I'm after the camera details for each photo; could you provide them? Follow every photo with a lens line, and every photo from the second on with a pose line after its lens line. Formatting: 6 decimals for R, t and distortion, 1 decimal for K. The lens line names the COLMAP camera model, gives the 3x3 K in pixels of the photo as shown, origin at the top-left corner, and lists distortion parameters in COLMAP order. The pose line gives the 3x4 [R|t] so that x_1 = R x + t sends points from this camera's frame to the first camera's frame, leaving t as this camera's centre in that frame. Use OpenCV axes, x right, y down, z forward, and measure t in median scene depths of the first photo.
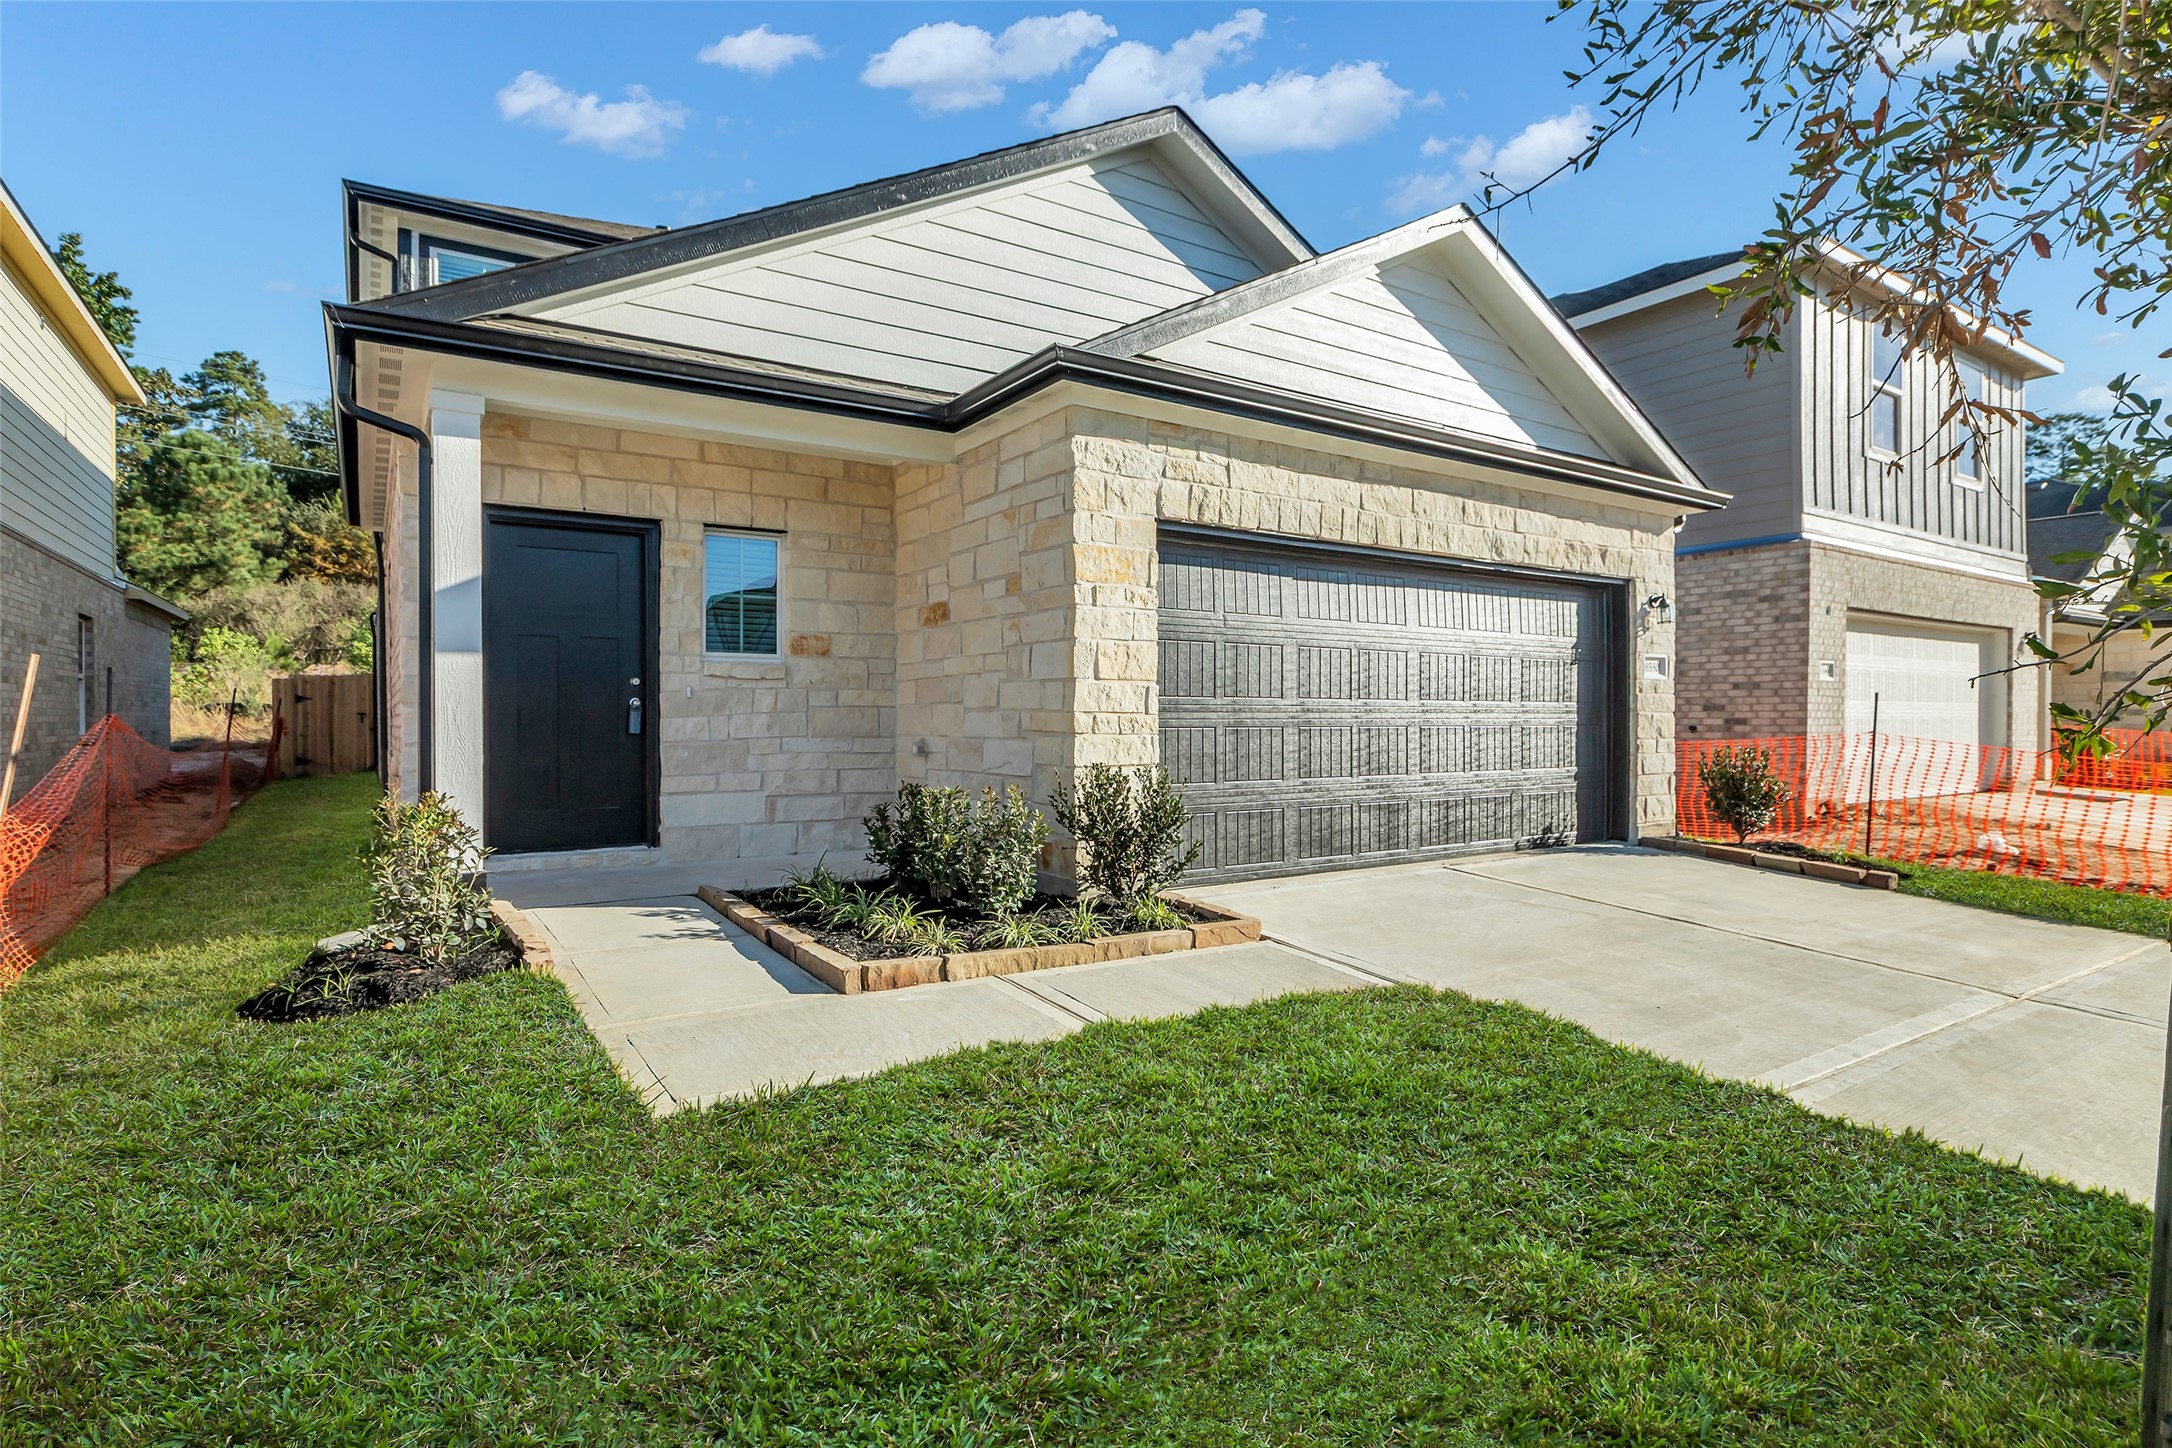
lens RADIAL K [[1111.1, 0, 1097.3], [0, 1111.1, 717.3], [0, 0, 1]] dist [-0.002806, 0.000731]
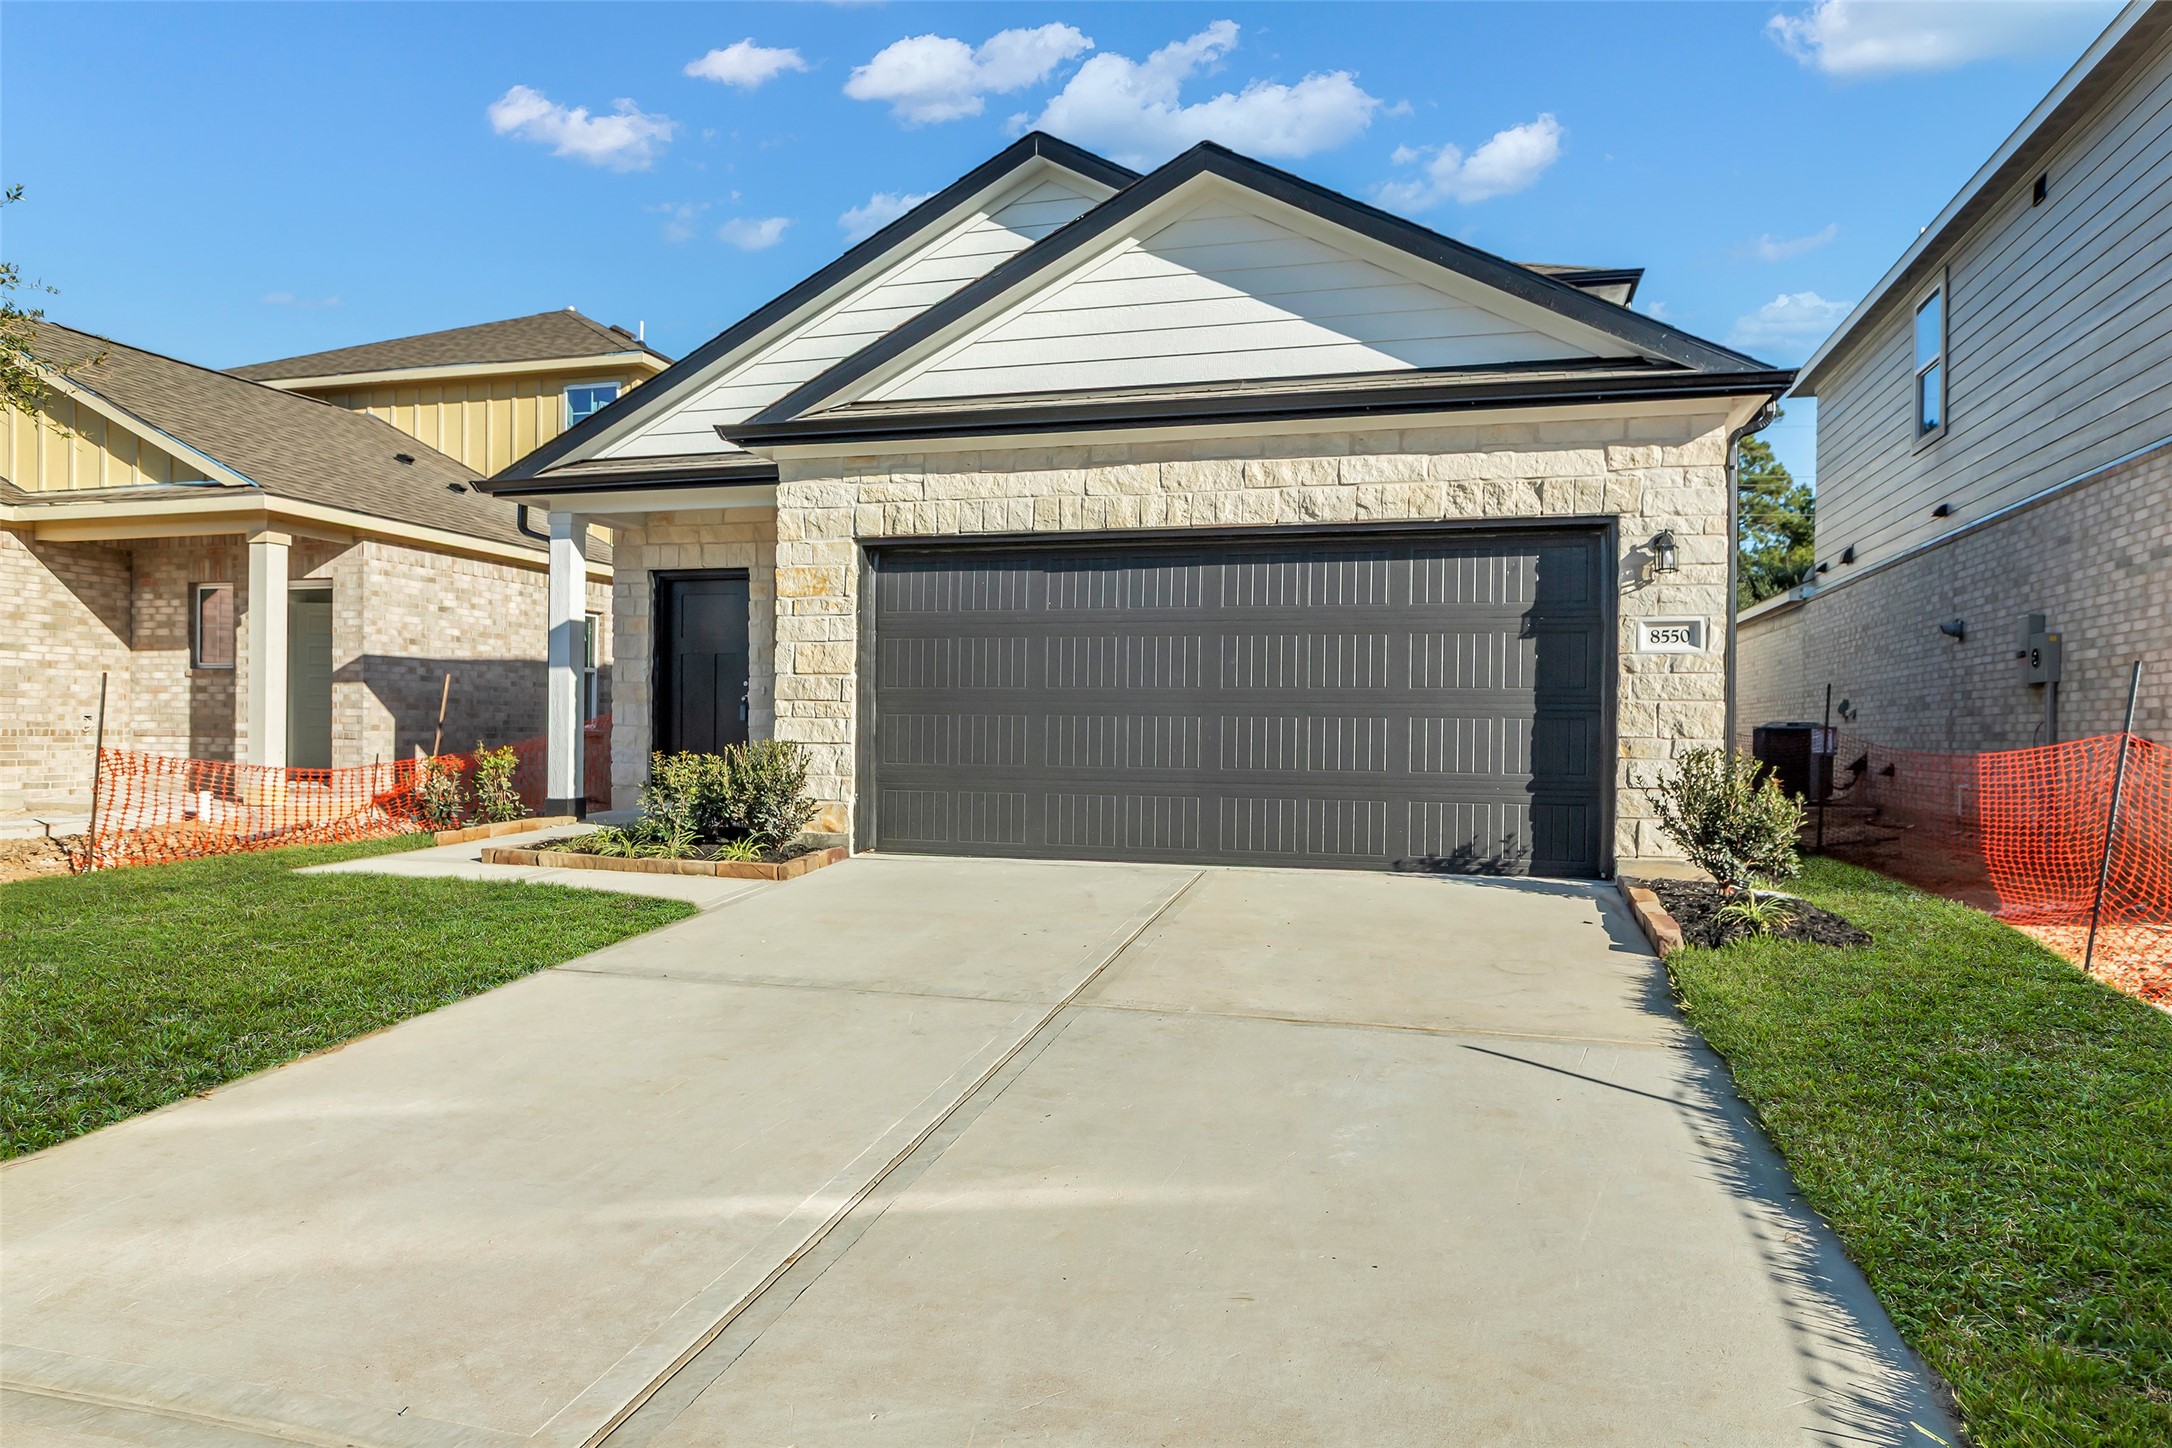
lens RADIAL K [[1351.2, 0, 1073.7], [0, 1351.2, 730.1], [0, 0, 1]] dist [-0.008543, -0.003761]
pose [[0.640774, 0.007513, -0.767693, 1.150538], [-0.009994, 0.999949, 0.001445, 0.020472], [0.767664, 0.006746, 0.640817, 0.217174]]
